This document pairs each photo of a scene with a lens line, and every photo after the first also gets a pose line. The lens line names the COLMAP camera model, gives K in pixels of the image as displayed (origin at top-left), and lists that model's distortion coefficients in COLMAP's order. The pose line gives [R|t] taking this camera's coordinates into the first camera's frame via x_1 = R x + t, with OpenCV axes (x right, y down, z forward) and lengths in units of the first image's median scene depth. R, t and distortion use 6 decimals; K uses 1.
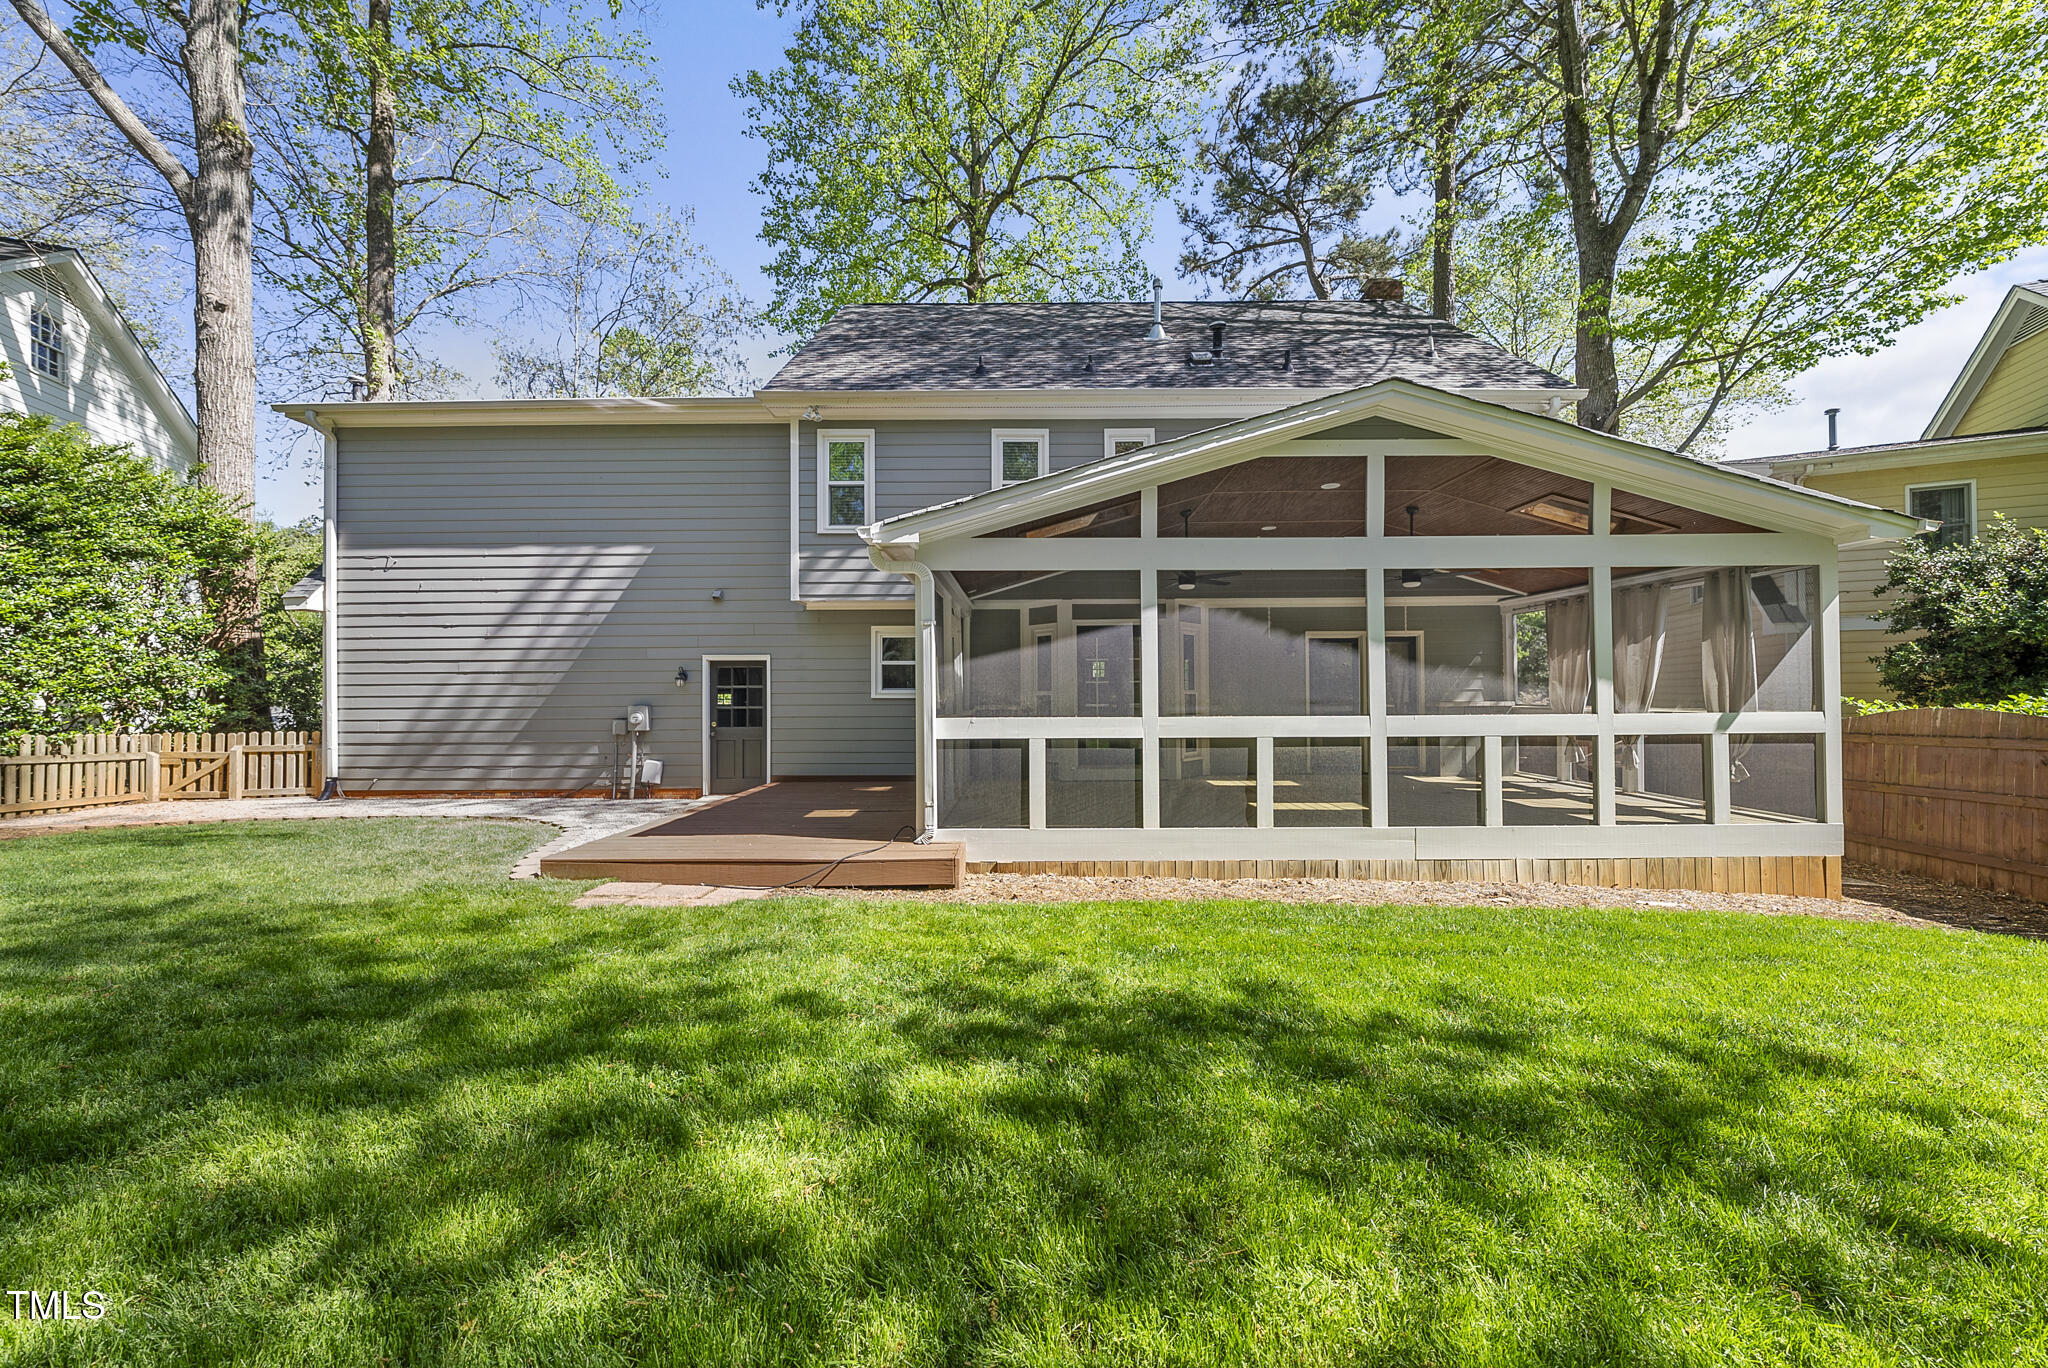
lens RADIAL K [[704.4, 0, 1032.3], [0, 704.4, 684.8], [0, 0, 1]] dist [-0.001684, -0.000091]
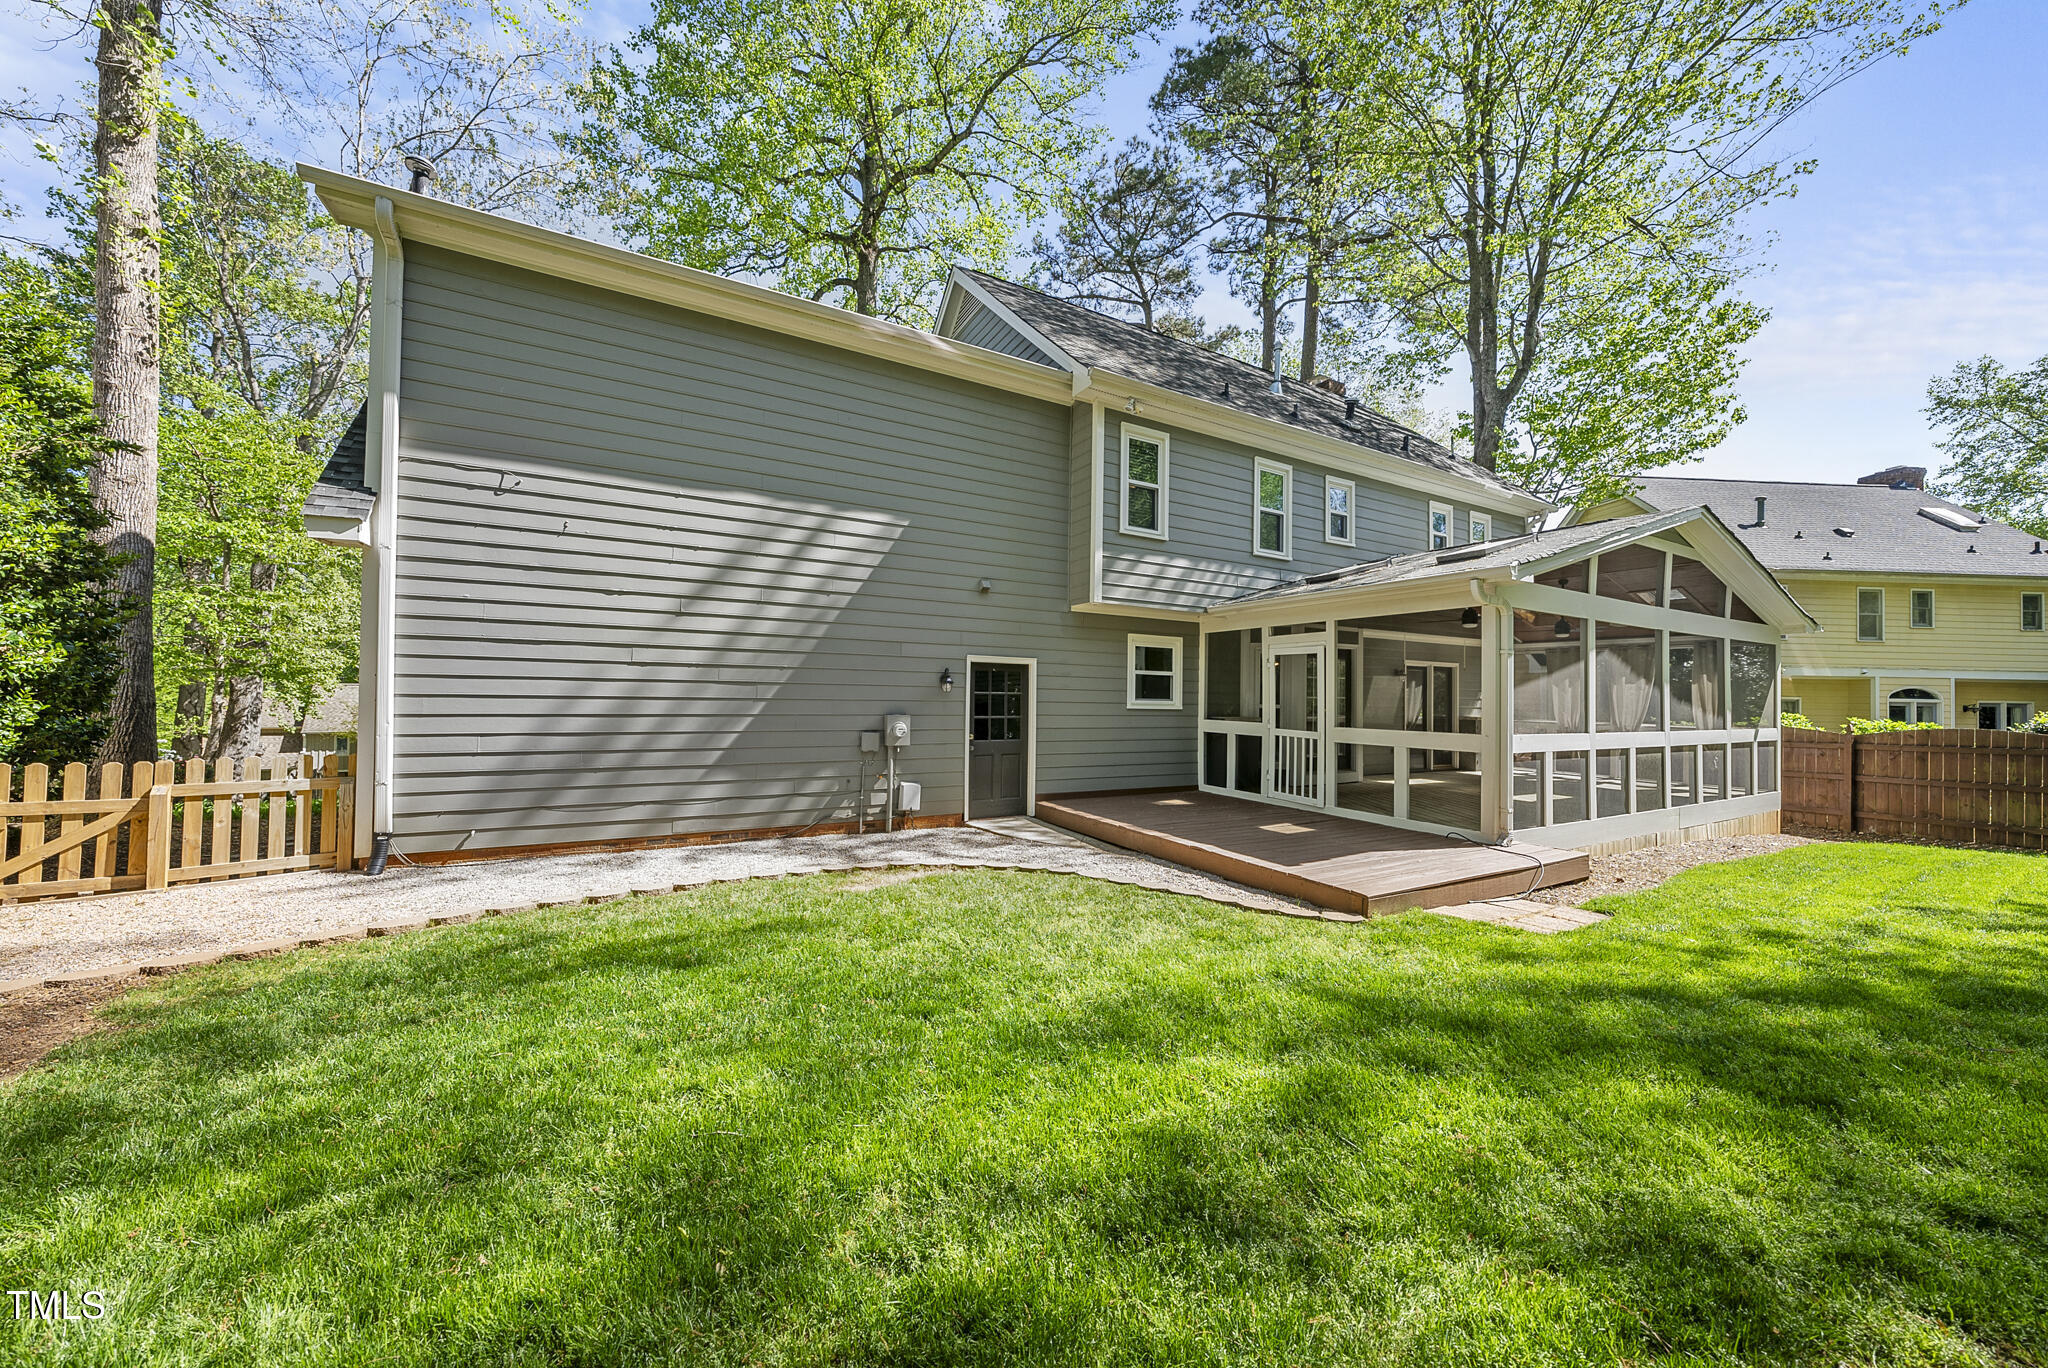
lens RADIAL K [[704.4, 0, 1032.3], [0, 704.4, 684.8], [0, 0, 1]] dist [-0.001684, -0.000091]
pose [[0.869593, 0.028254, 0.492960, -0.814024], [-0.028642, 0.999567, -0.006766, -0.003046], [-0.492937, -0.008236, 0.870026, 0.228385]]
